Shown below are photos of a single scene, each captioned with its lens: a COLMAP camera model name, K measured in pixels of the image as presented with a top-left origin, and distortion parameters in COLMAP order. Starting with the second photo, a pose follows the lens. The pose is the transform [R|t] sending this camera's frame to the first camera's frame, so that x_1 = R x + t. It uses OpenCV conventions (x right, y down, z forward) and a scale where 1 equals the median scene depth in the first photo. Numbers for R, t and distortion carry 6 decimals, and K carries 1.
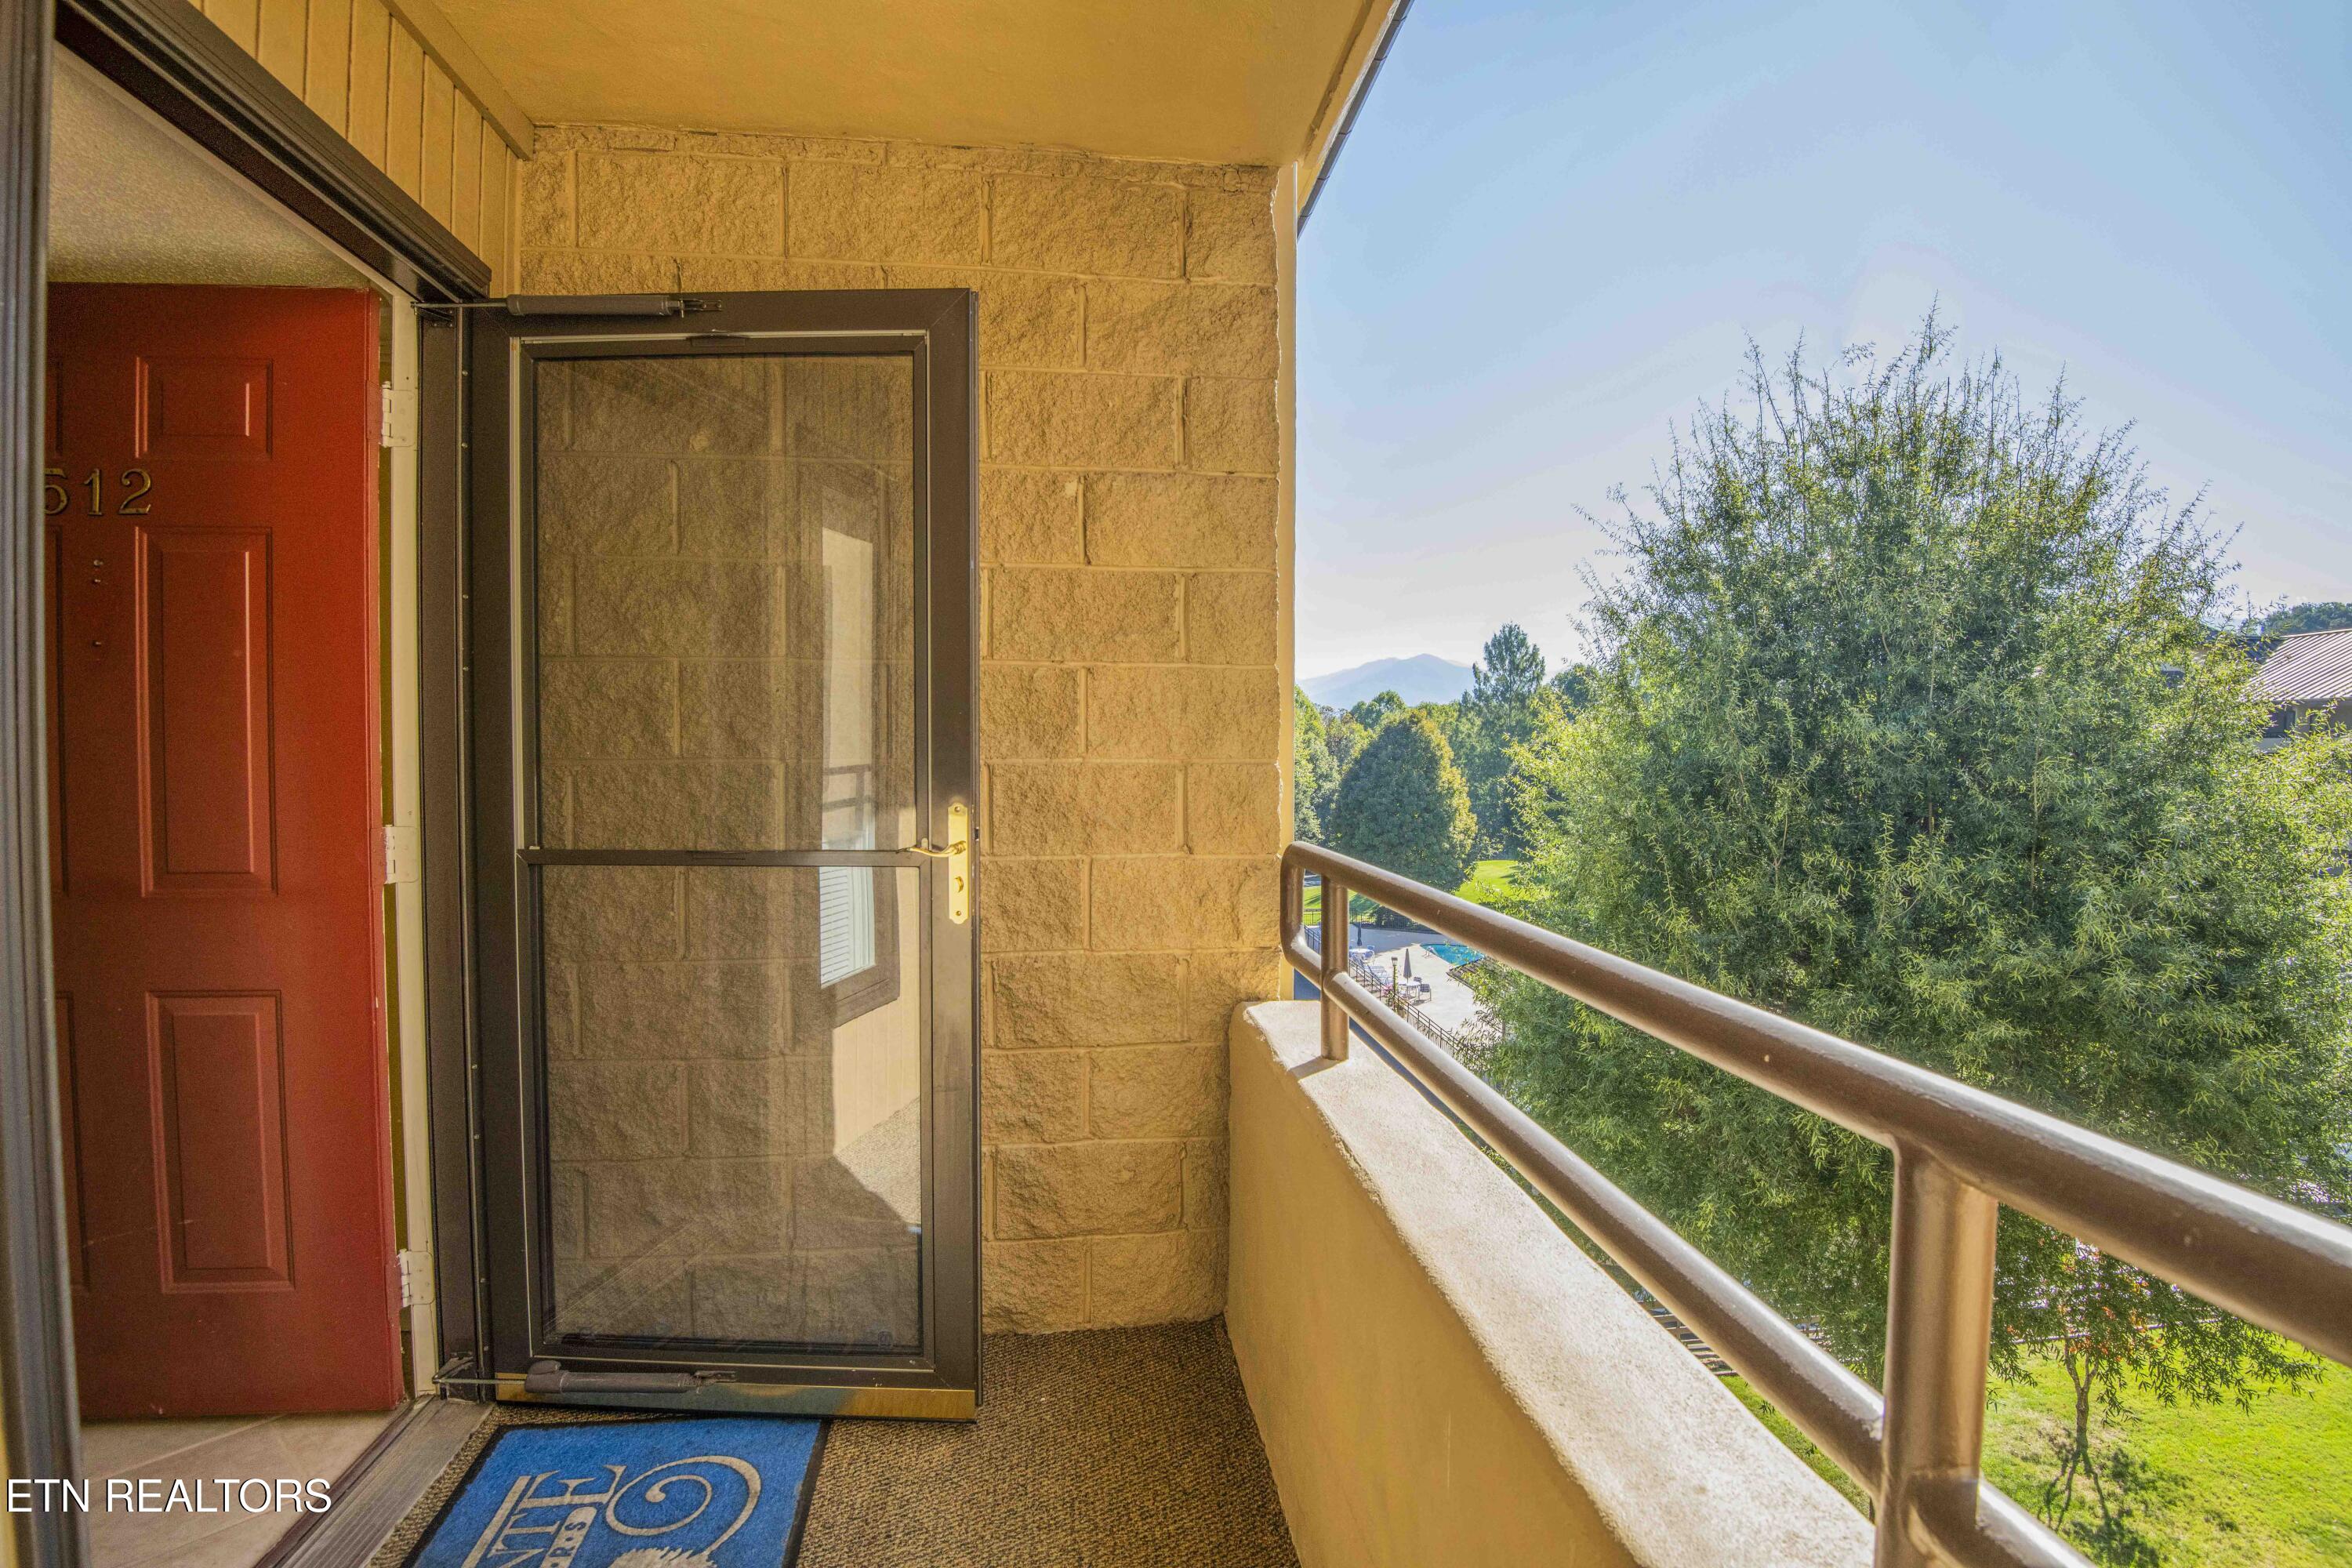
lens RADIAL K [[1098.5, 0, 1181.1], [0, 1098.5, 783.4], [0, 0, 1]] dist [-0.017467, -0.014869]
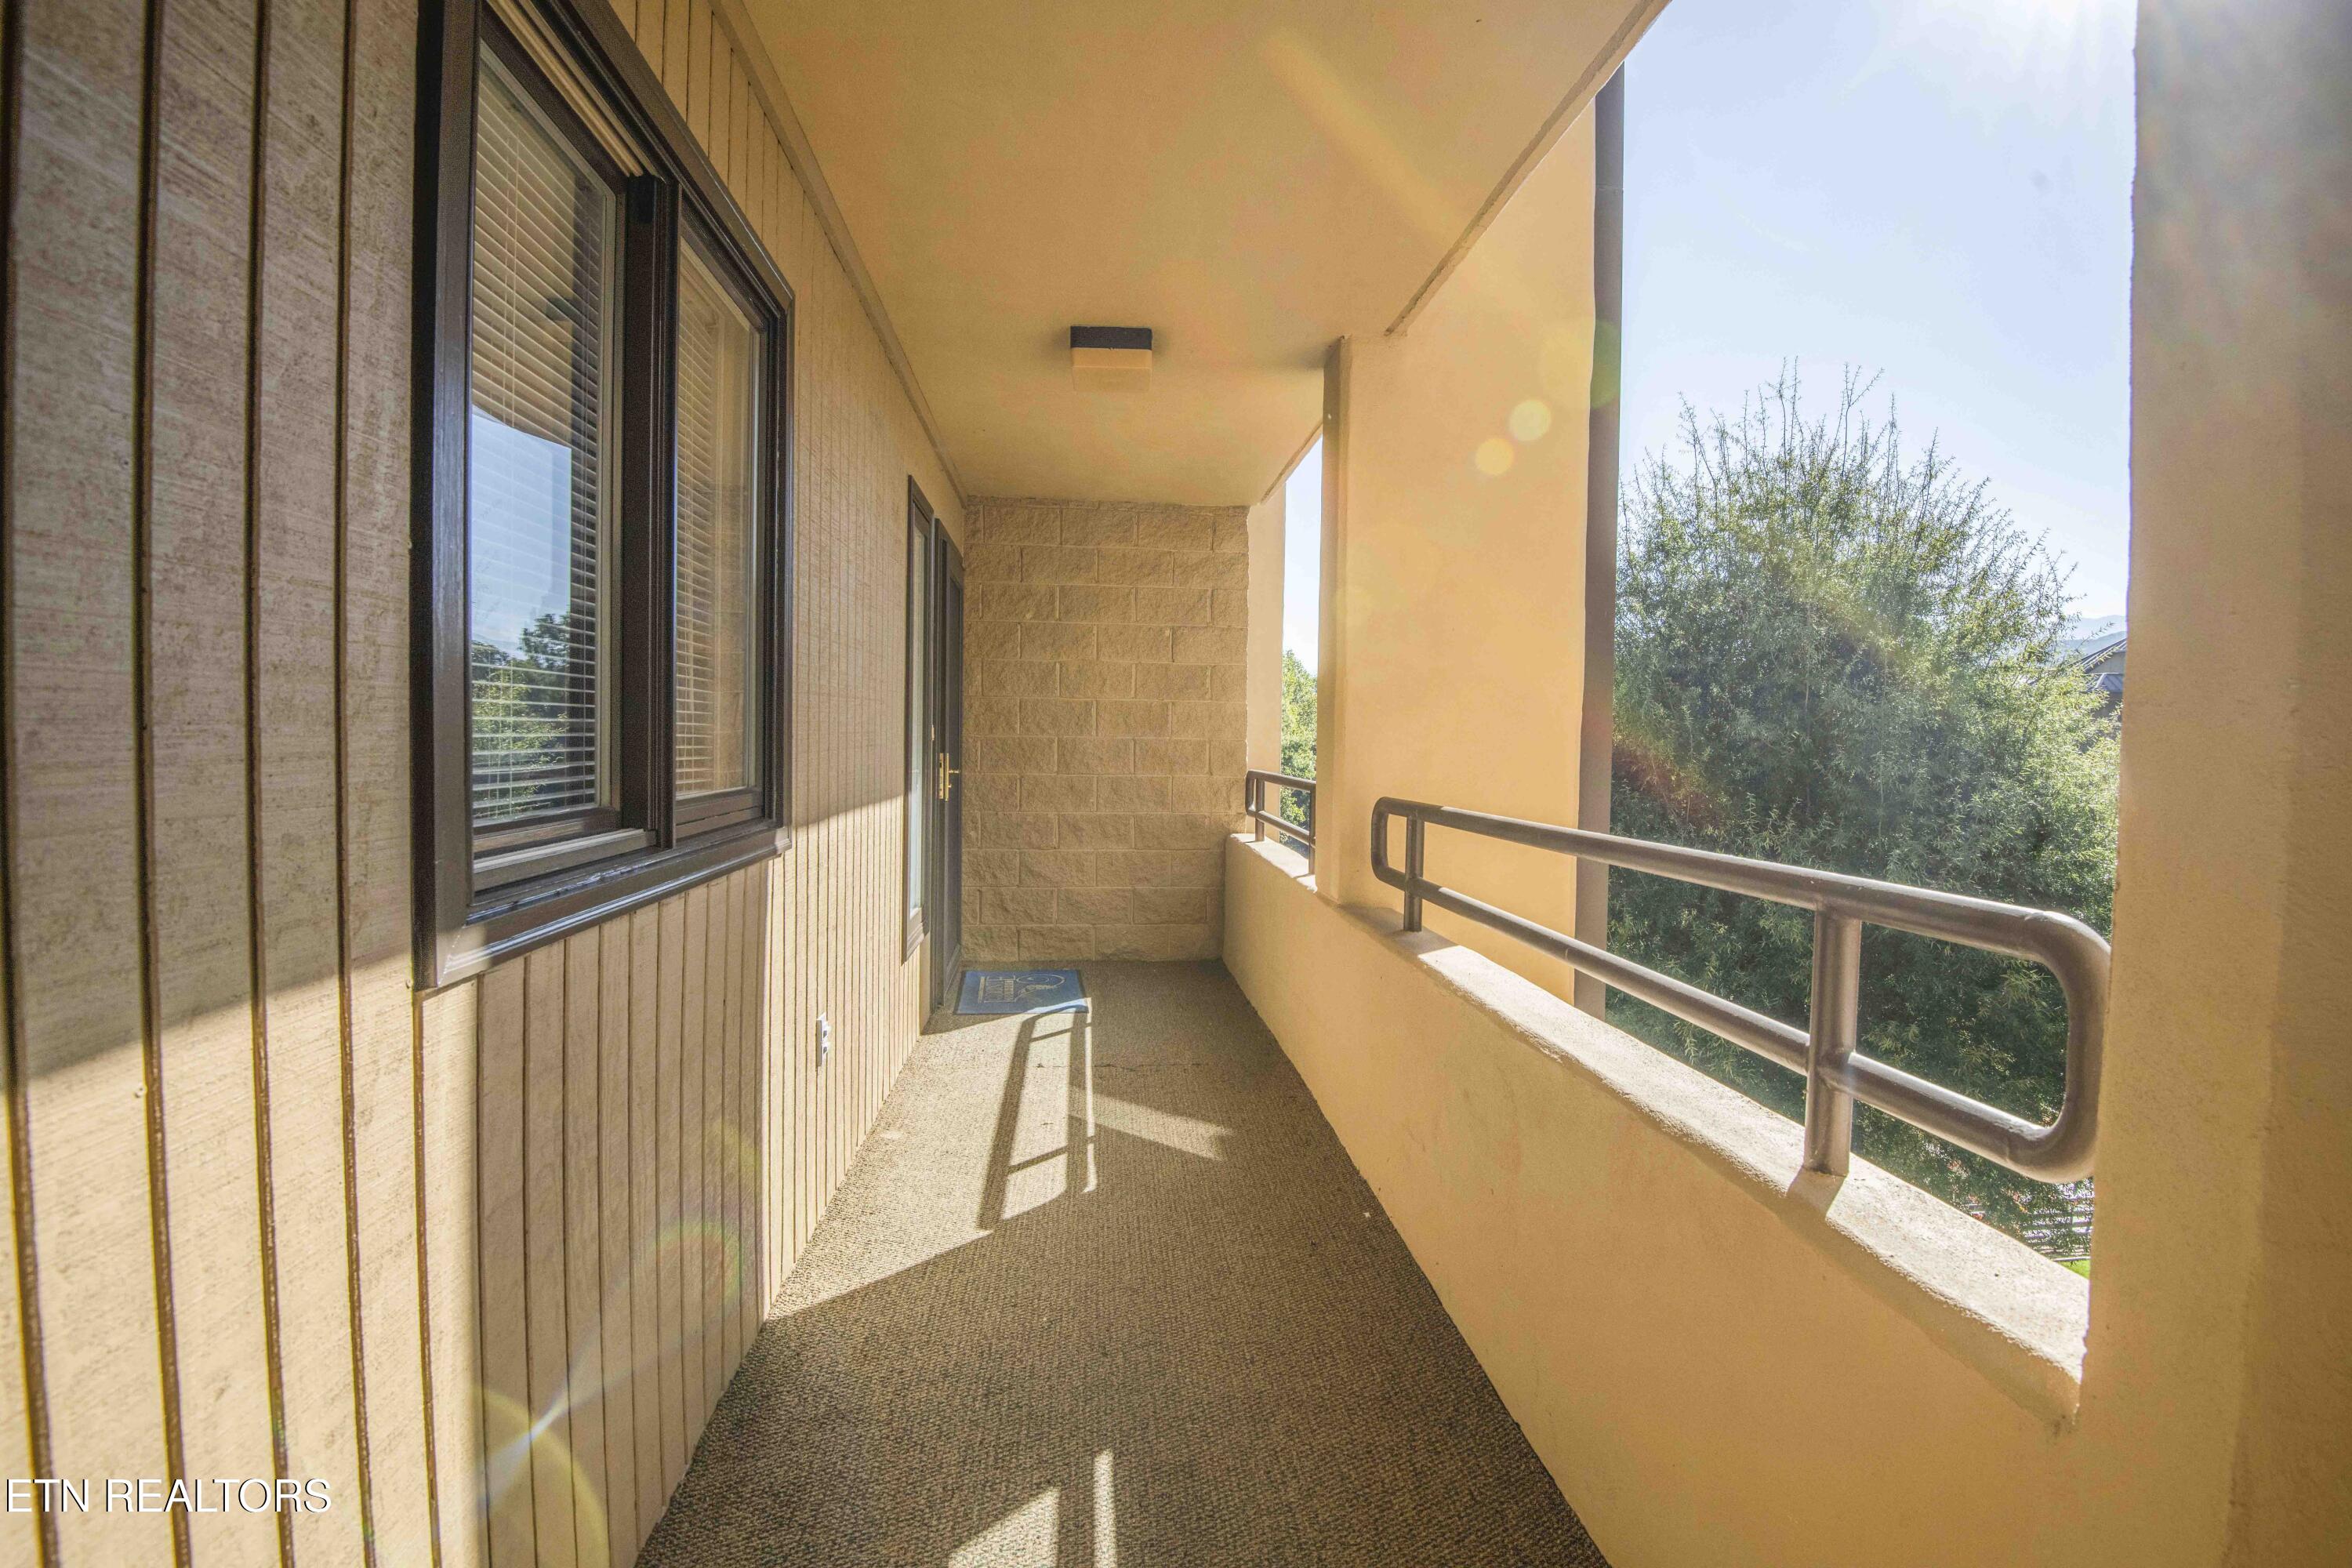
lens RADIAL K [[1098.5, 0, 1173.6], [0, 1098.5, 779.0], [0, 0, 1]] dist [-0.017467, -0.014869]
pose [[0.999469, 0.014570, -0.029153, -0.000844], [-0.014374, 0.999873, 0.006894, 0.011185], [0.029249, -0.006471, 0.999551, -0.307080]]
